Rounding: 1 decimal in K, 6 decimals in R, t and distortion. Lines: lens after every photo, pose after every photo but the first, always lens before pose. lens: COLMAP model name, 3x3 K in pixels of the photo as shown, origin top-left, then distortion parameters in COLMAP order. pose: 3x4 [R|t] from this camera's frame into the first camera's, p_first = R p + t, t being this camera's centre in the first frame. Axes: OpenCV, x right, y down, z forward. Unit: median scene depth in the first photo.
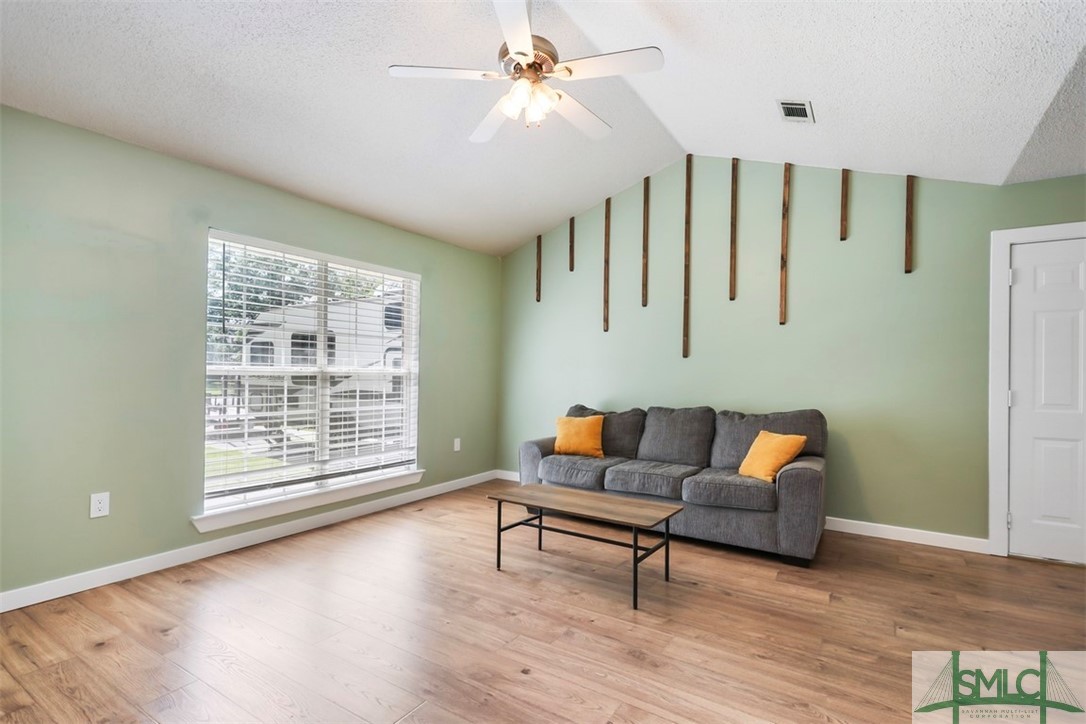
lens RADIAL K [[521.5, 0, 528.7], [0, 521.5, 372.6], [0, 0, 1]] dist [0.002680, 0.008989]
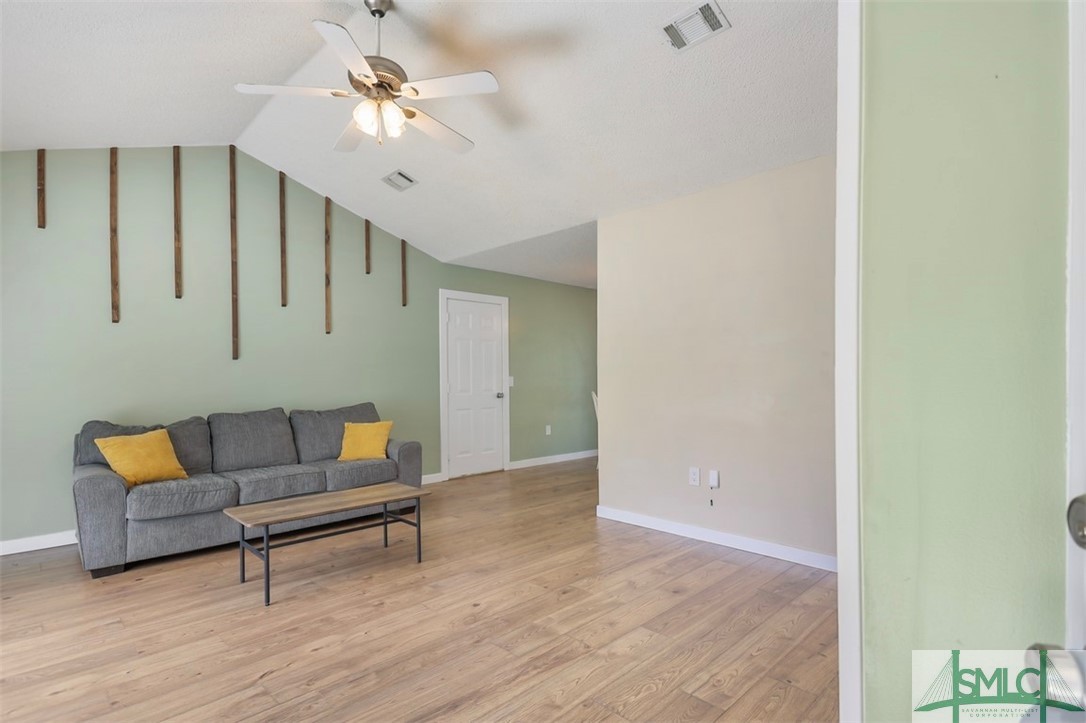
lens RADIAL K [[541.4, 0, 547.6], [0, 541.4, 380.6], [0, 0, 1]] dist [0.034506, -0.019599]
pose [[0.194823, -0.016608, 0.980698, -0.828956], [0.010707, 0.999833, 0.014805, 0.001108], [-0.980780, 0.007616, 0.194968, 0.364330]]
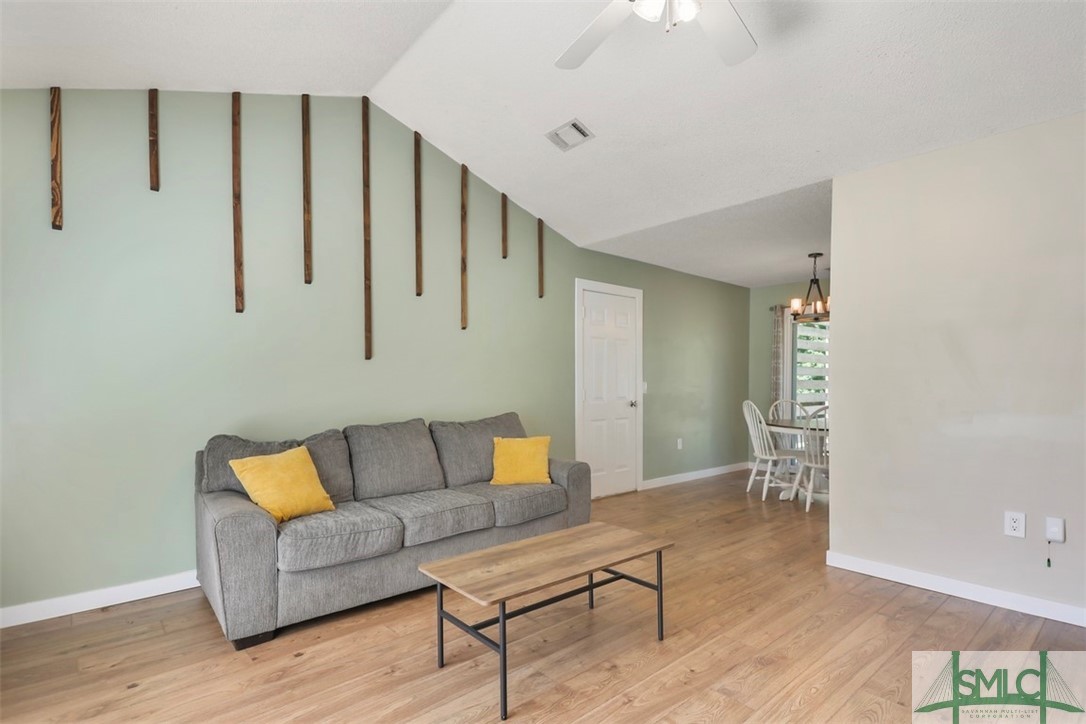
lens RADIAL K [[535.8, 0, 543.7], [0, 535.8, 392.7], [0, 0, 1]] dist [0.019325, 0.000111]
pose [[0.253727, -0.028594, 0.966853, -0.606145], [0.003771, 0.999585, 0.028572, -0.001644], [-0.967268, -0.003603, 0.253730, 0.792510]]
